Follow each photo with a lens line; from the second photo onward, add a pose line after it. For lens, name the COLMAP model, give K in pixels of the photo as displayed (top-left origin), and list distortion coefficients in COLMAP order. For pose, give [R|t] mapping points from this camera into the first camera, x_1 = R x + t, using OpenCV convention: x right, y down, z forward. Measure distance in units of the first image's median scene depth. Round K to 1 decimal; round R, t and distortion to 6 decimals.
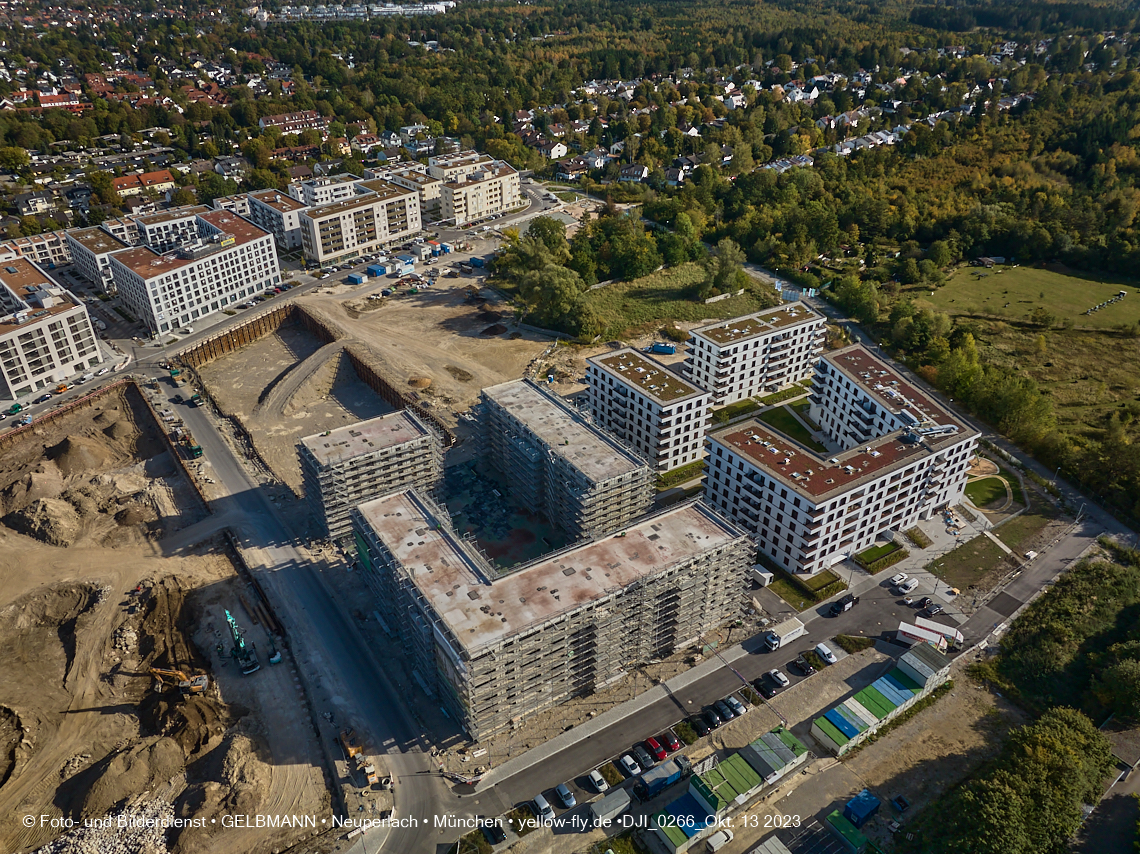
lens RADIAL K [[806.6, 0, 568.5], [0, 806.6, 424.2], [0, 0, 1]] dist [-0.046261, 0.015529]
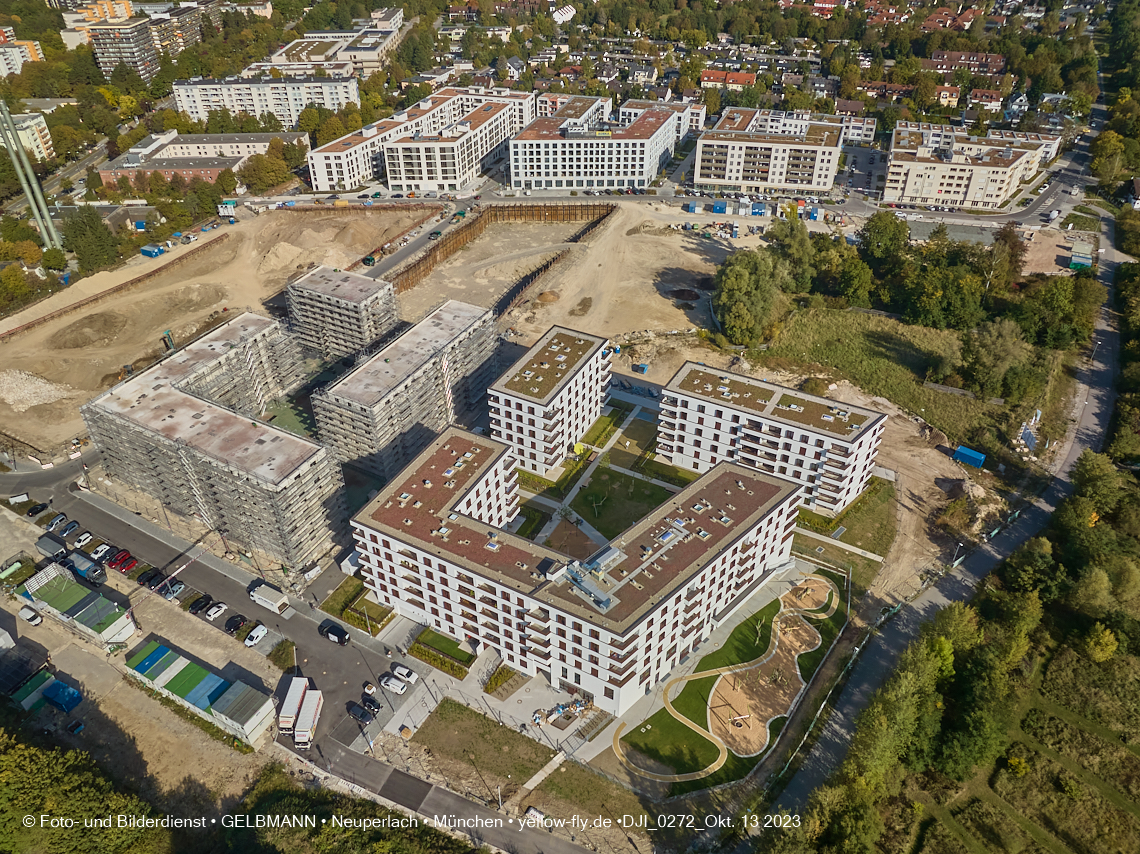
lens RADIAL K [[806.6, 0, 565.3], [0, 806.6, 424.2], [0, 0, 1]] dist [-0.046261, 0.015529]
pose [[0.490781, 0.505398, -0.709723, 0.655433], [-0.444000, 0.845943, 0.295370, -0.233369], [0.749665, 0.170155, 0.639570, 0.386281]]
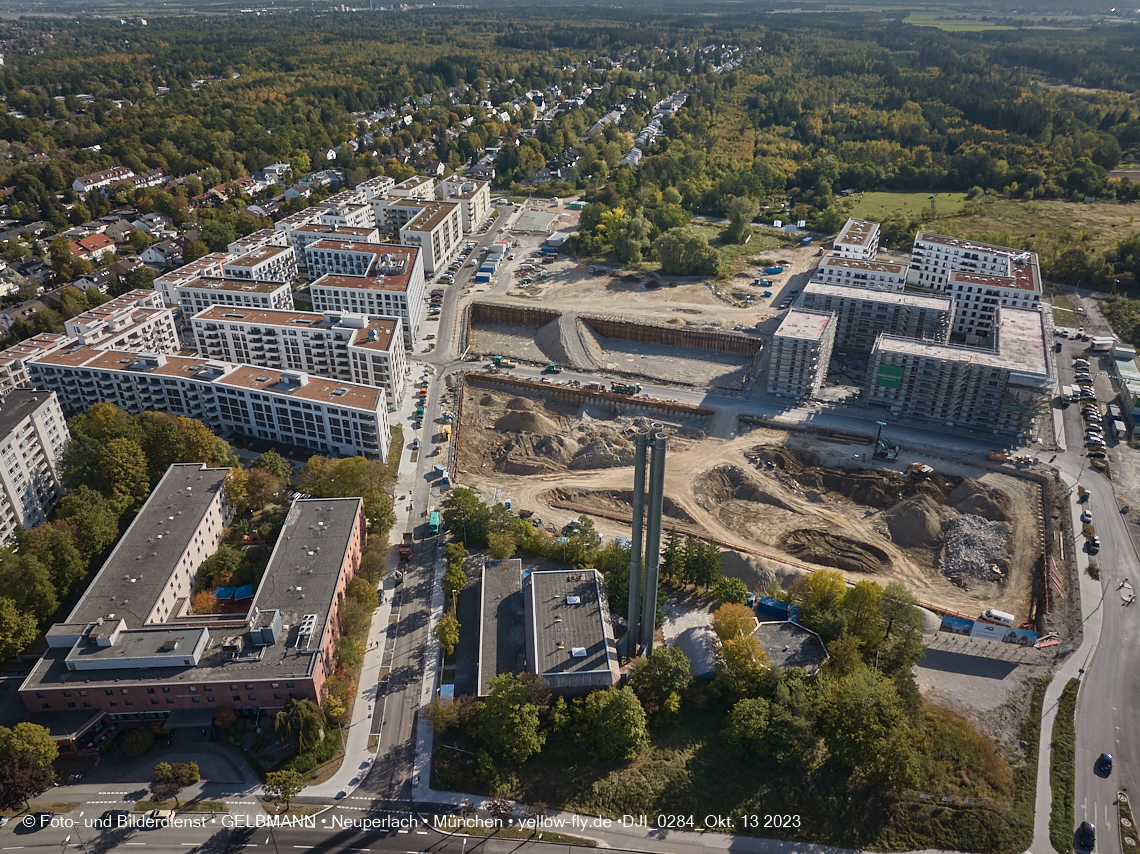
lens RADIAL K [[806.6, 0, 567.2], [0, 806.6, 425.2], [0, 0, 1]] dist [-0.046261, 0.015529]
pose [[0.838357, -0.265894, 0.475876, -0.998113], [0.283022, 0.958403, 0.036900, 0.011514], [-0.465893, 0.103748, 0.878738, -0.031019]]
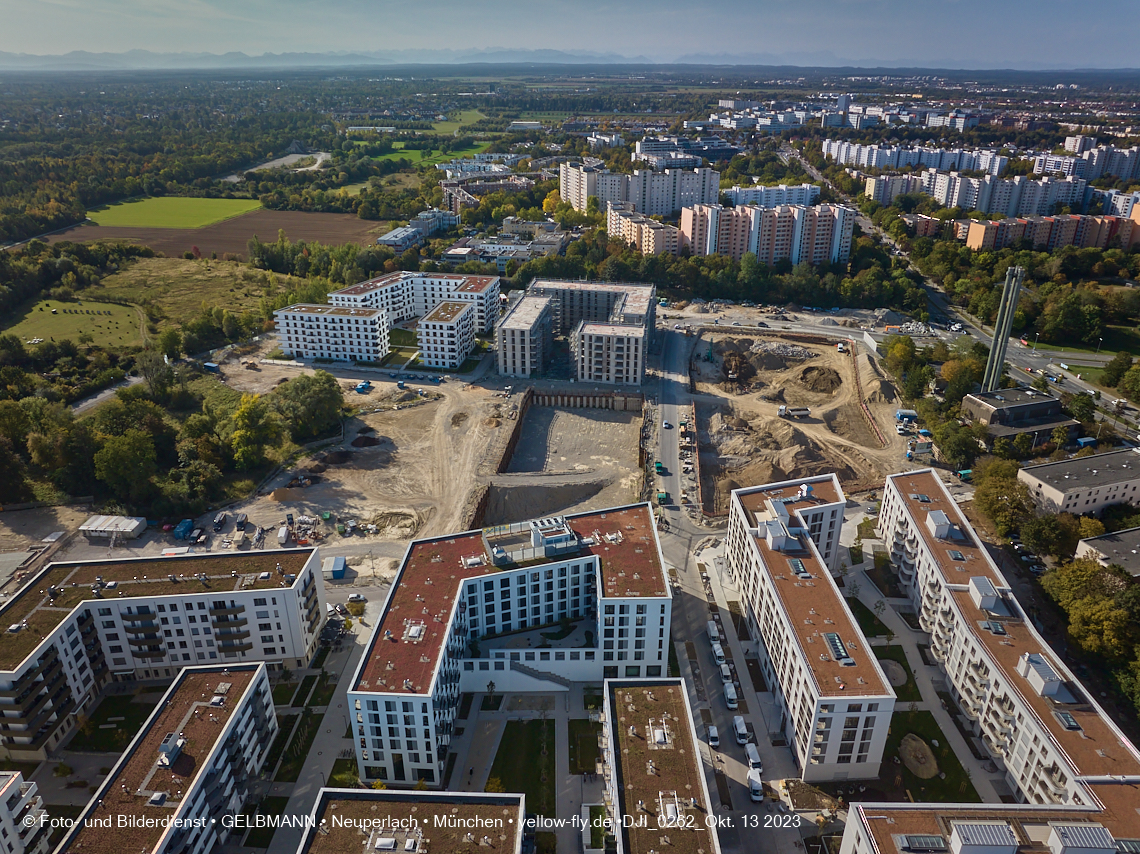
lens RADIAL K [[806.6, 0, 571.5], [0, 806.6, 424.5], [0, 0, 1]] dist [-0.046261, 0.015529]
pose [[-0.730855, -0.281994, 0.621554, -0.996314], [0.348823, 0.628422, 0.695275, -0.822878], [-0.586662, 0.724958, -0.360920, 1.369442]]
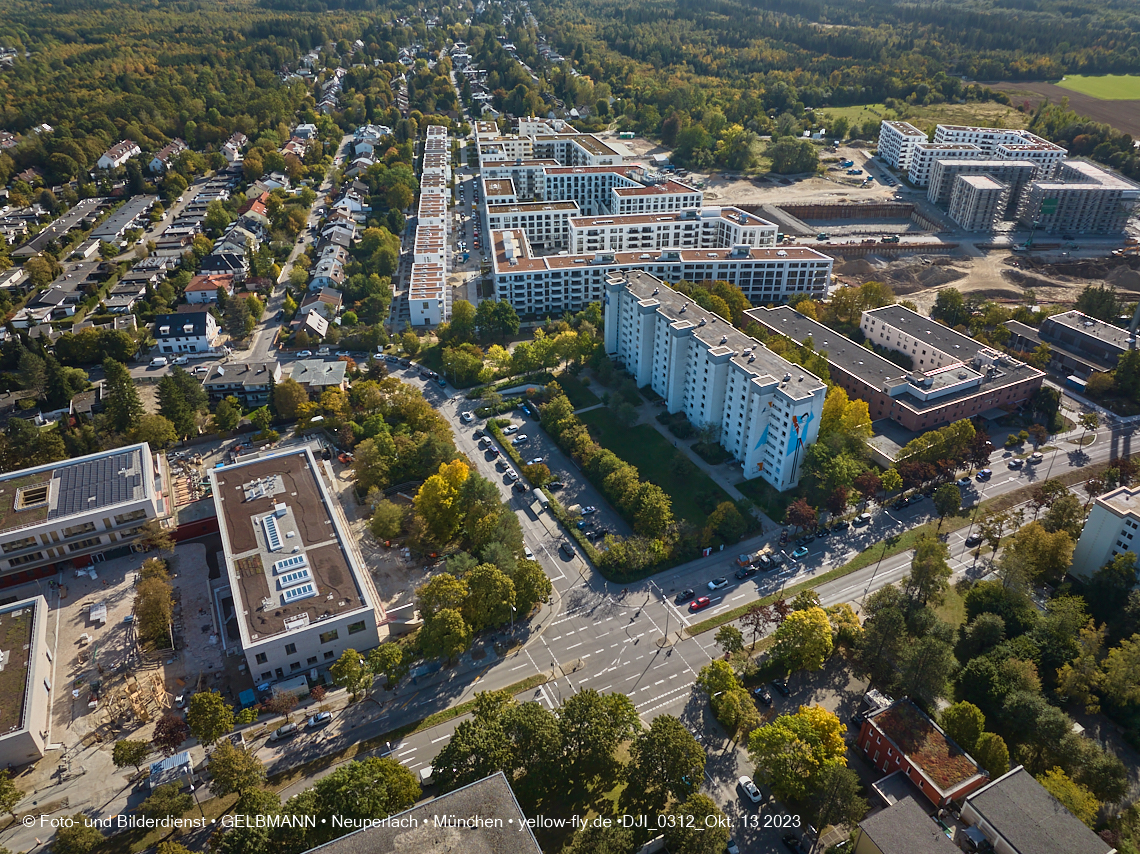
lens RADIAL K [[806.6, 0, 565.3], [0, 806.6, 422.5], [0, 0, 1]] dist [-0.046261, 0.015529]
pose [[0.569020, -0.427753, 0.702313, -1.930522], [0.427013, 0.883586, 0.192190, -0.215737], [-0.702764, 0.190537, 0.685434, 0.347974]]
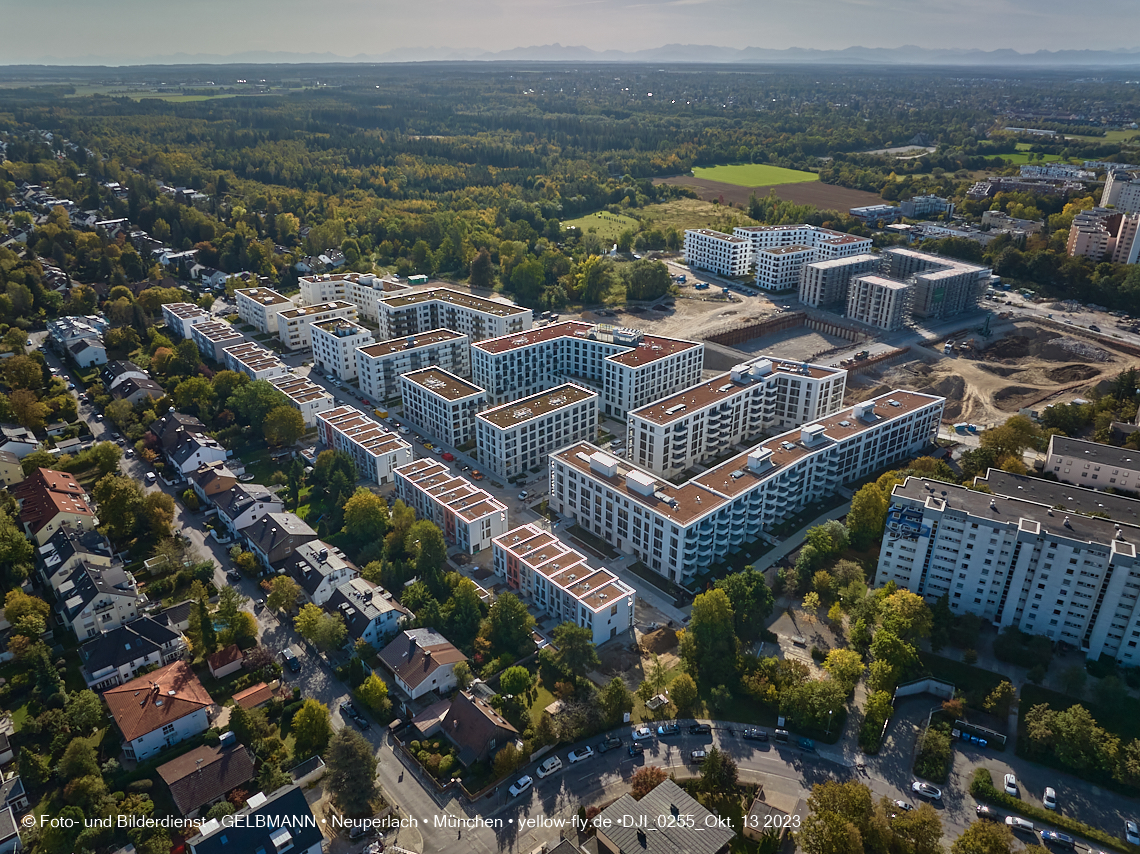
lens RADIAL K [[806.6, 0, 568.3], [0, 806.6, 427.4], [0, 0, 1]] dist [-0.046261, 0.015529]
pose [[0.014738, -0.418276, 0.908200, -1.742564], [0.513233, 0.782681, 0.352139, -0.632420], [-0.858123, 0.460929, 0.226208, 1.052897]]
